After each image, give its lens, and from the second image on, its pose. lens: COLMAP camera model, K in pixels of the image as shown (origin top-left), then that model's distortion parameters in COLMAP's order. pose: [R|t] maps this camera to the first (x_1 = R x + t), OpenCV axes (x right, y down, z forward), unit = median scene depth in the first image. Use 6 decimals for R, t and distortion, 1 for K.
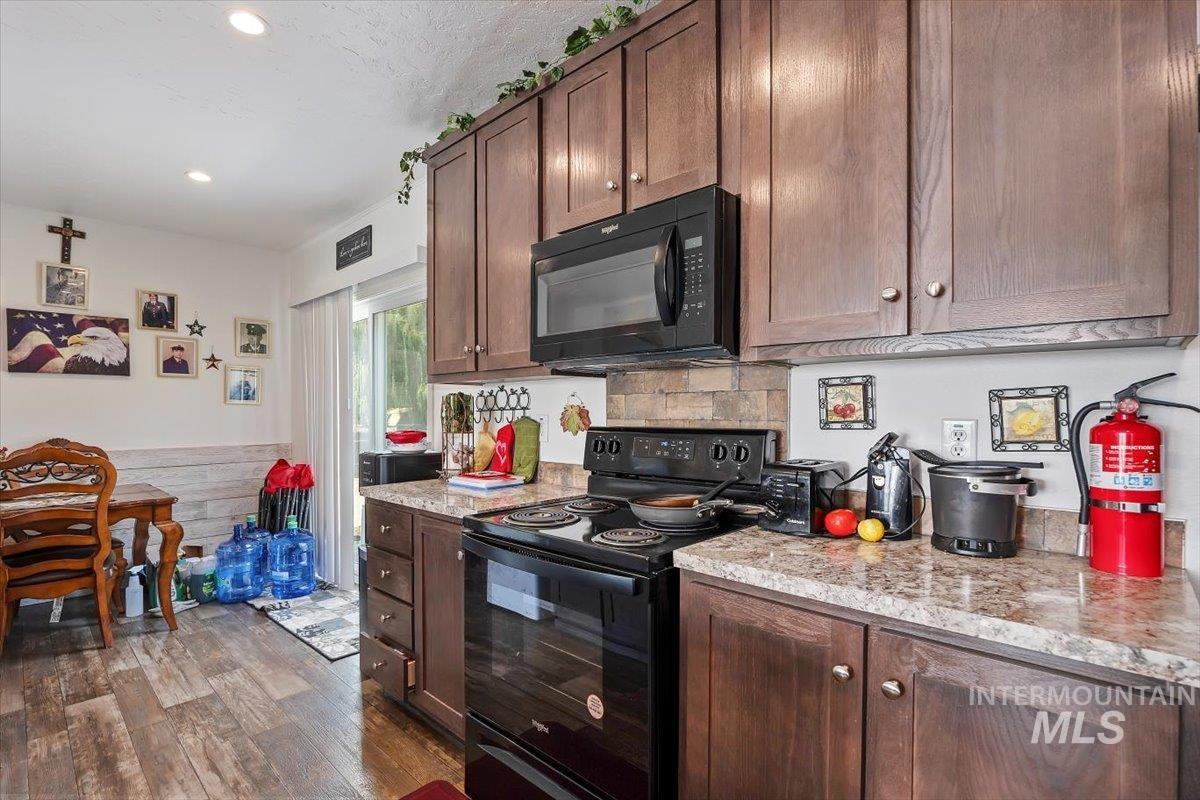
lens RADIAL K [[563.0, 0, 594.6], [0, 563.0, 419.4], [0, 0, 1]] dist [-0.022729, -0.002252]
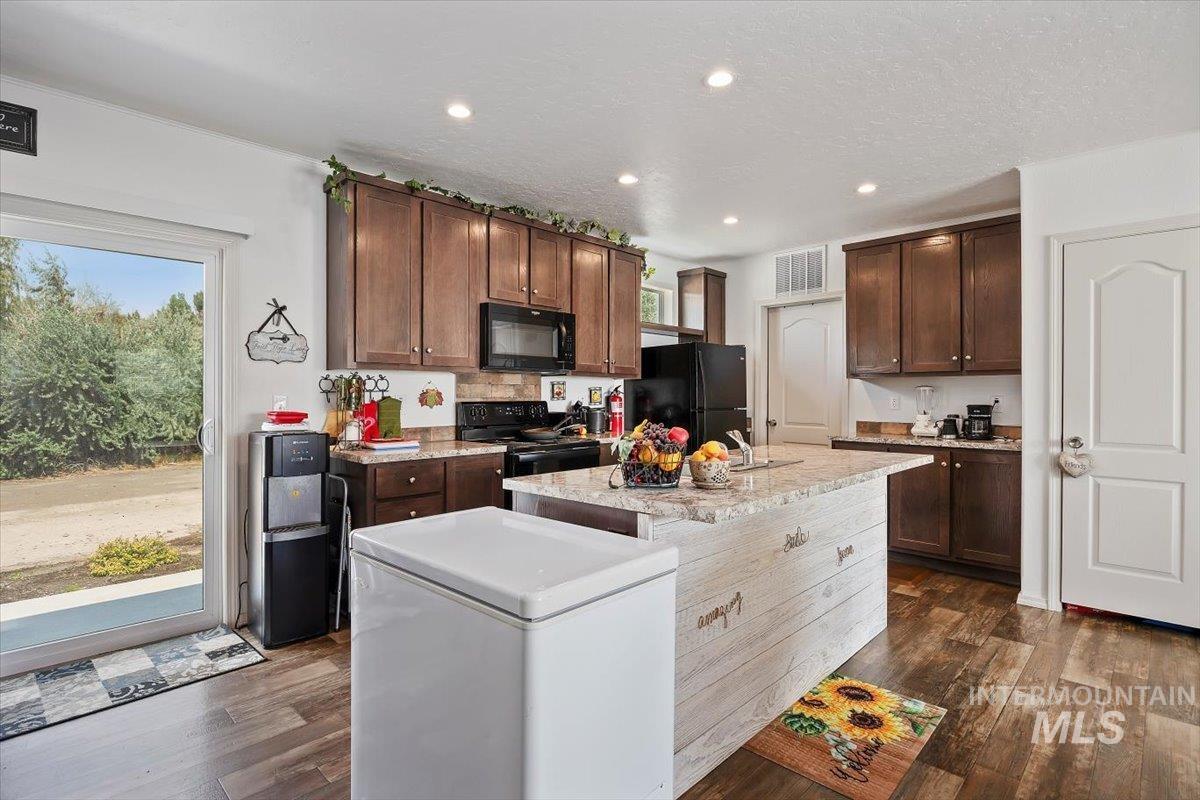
lens RADIAL K [[581.0, 0, 609.5], [0, 581.0, 398.6], [0, 0, 1]] dist [0.005398, -0.001560]
pose [[0.016819, -0.002243, 0.999856, -1.397928], [0.013830, 0.999902, 0.002010, 0.003891], [-0.999763, 0.013794, 0.016848, 0.400956]]
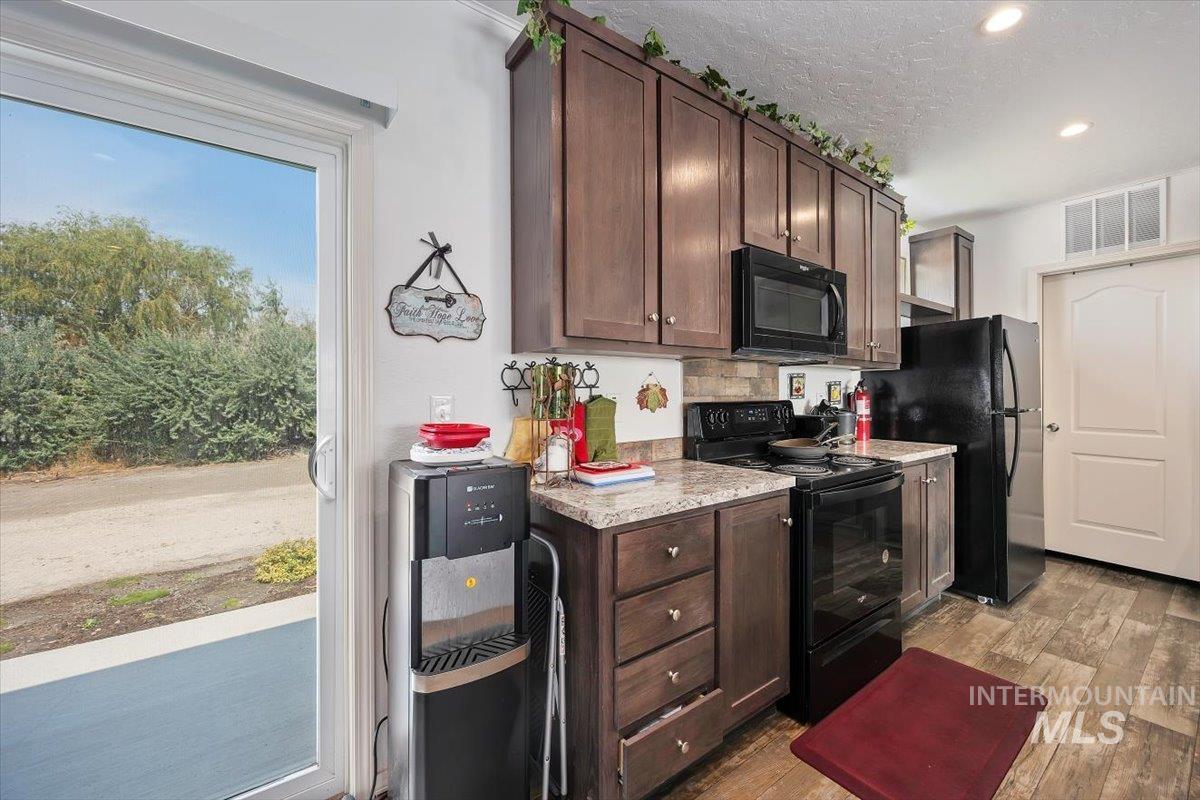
lens RADIAL K [[486.1, 0, 642.6], [0, 486.1, 394.6], [0, 0, 1]] dist [-0.002254, -0.000466]
pose [[0.137303, -0.003705, 0.990522, -0.796858], [0.018129, 0.999835, 0.001227, -0.006086], [-0.990363, 0.017788, 0.137348, 0.756129]]
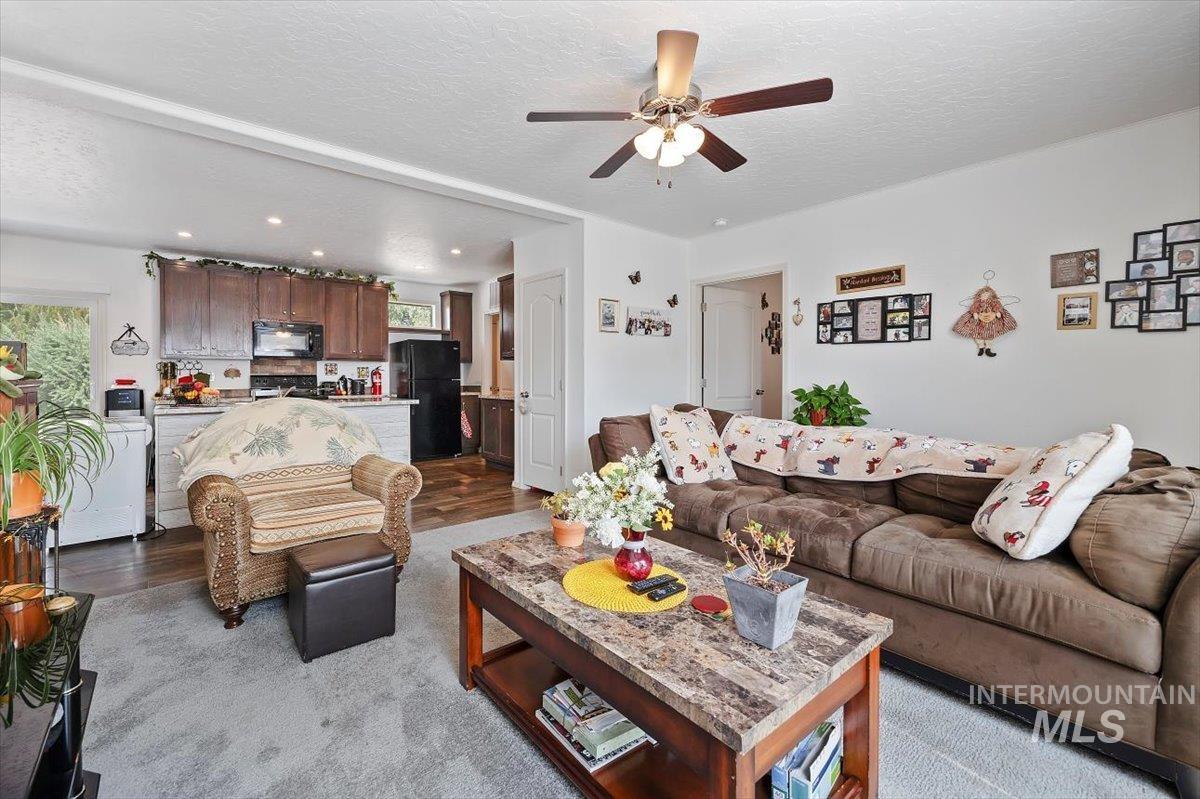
lens RADIAL K [[506.3, 0, 590.6], [0, 506.3, 382.7], [0, 0, 1]] dist [-0.005467, -0.000140]
pose [[0.109124, -0.011924, 0.993957, -2.031732], [0.019466, 0.999762, 0.009856, 0.049221], [-0.993838, 0.018273, 0.109330, -0.932616]]
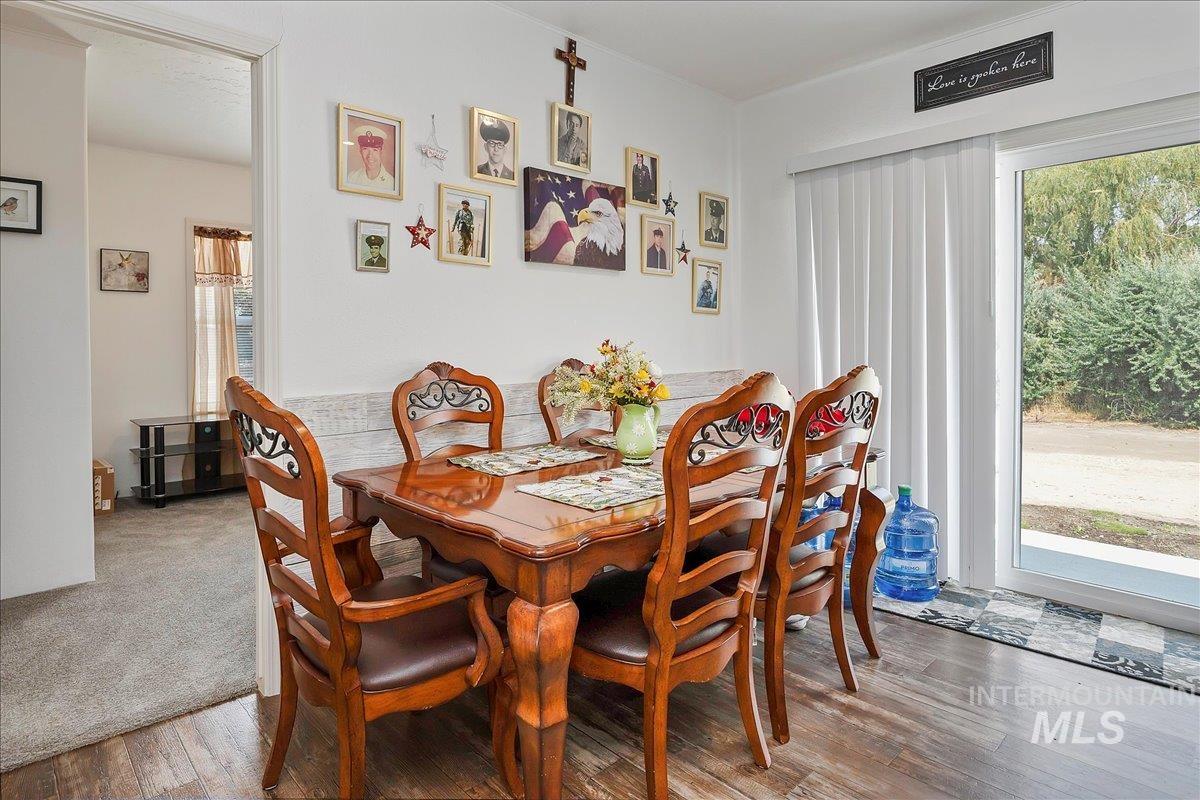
lens RADIAL K [[663.7, 0, 519.9], [0, 663.7, 345.3], [0, 0, 1]] dist [-0.001036, -0.004743]
pose [[0.994908, -0.004301, -0.100693, -1.219862], [0.003284, 0.999942, -0.010265, 0.032222], [0.100731, 0.009882, 0.994865, 0.219677]]
